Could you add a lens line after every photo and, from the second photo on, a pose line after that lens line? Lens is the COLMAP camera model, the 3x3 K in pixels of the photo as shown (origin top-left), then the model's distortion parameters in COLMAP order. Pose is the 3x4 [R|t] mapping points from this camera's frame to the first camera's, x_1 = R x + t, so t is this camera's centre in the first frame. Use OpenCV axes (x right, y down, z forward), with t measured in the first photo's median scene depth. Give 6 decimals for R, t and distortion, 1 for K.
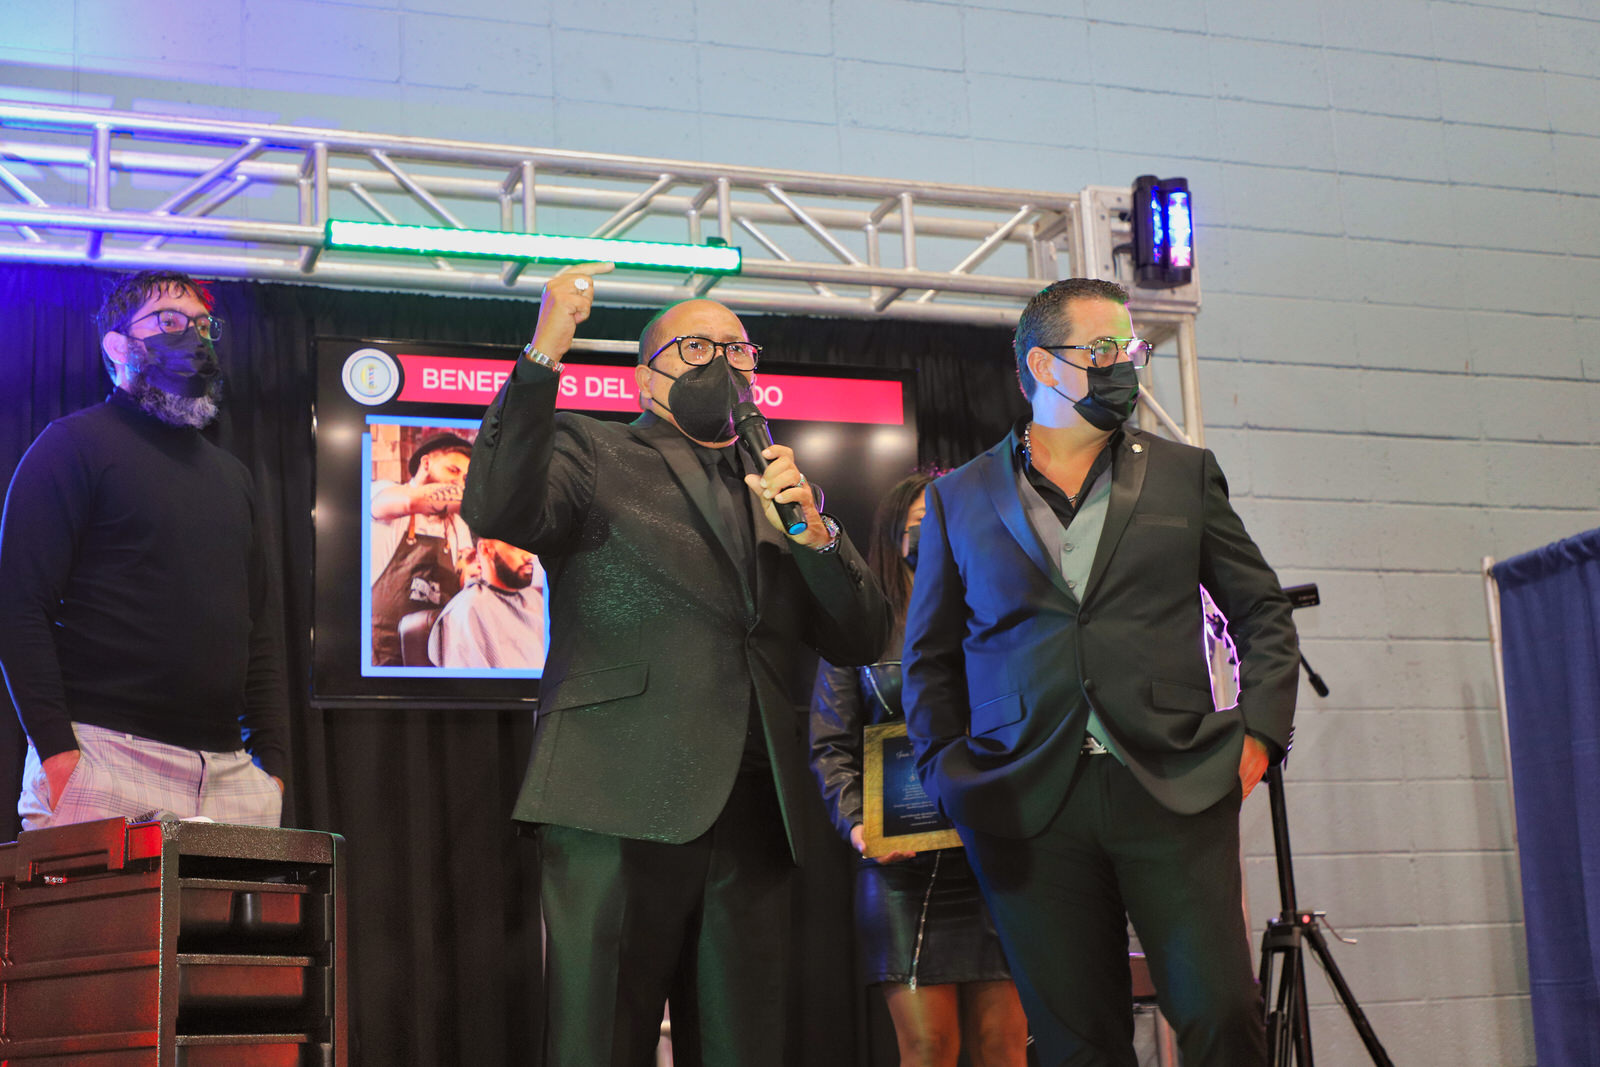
lens RADIAL K [[2357.9, 0, 818.4], [0, 2357.9, 542.4], [0, 0, 1]] dist [0.027563, -0.061828]
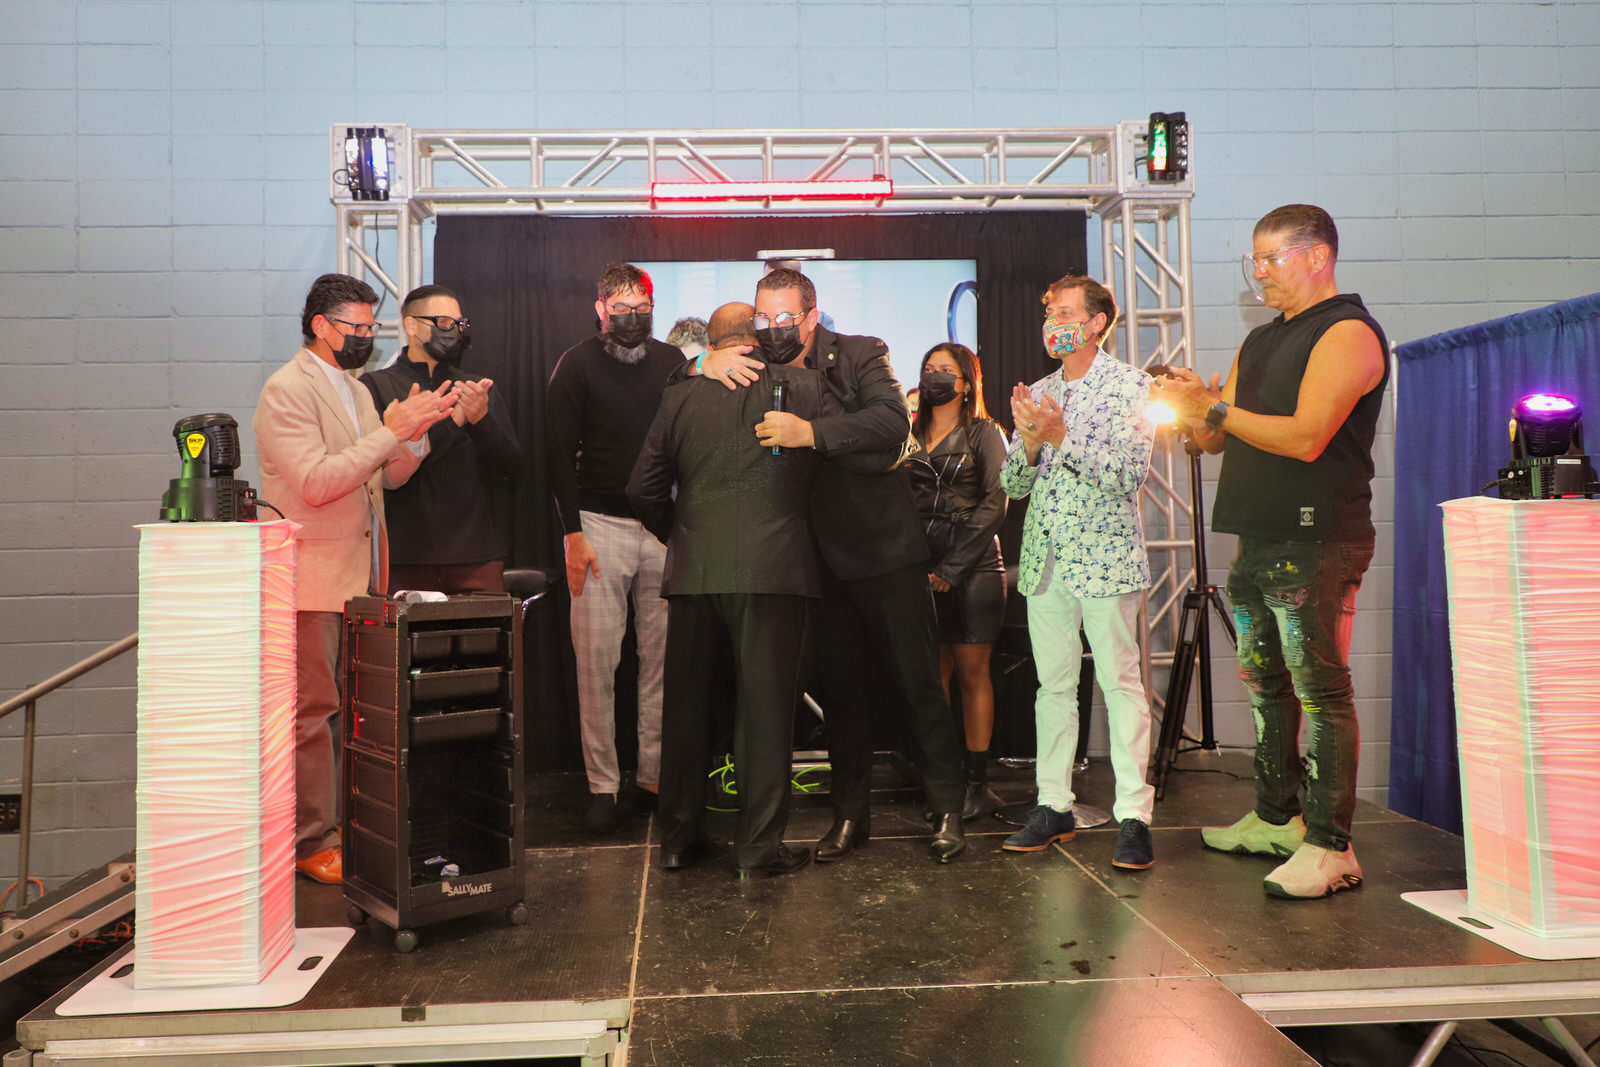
lens RADIAL K [[1192.3, 0, 751.8], [0, 1192.3, 491.3], [0, 0, 1]] dist [0.009873, 0.005716]
pose [[0.954462, 0.020635, -0.297619, 0.122891], [0.035686, 0.982545, 0.182569, -0.060743], [0.296192, -0.184876, 0.937065, 0.111920]]
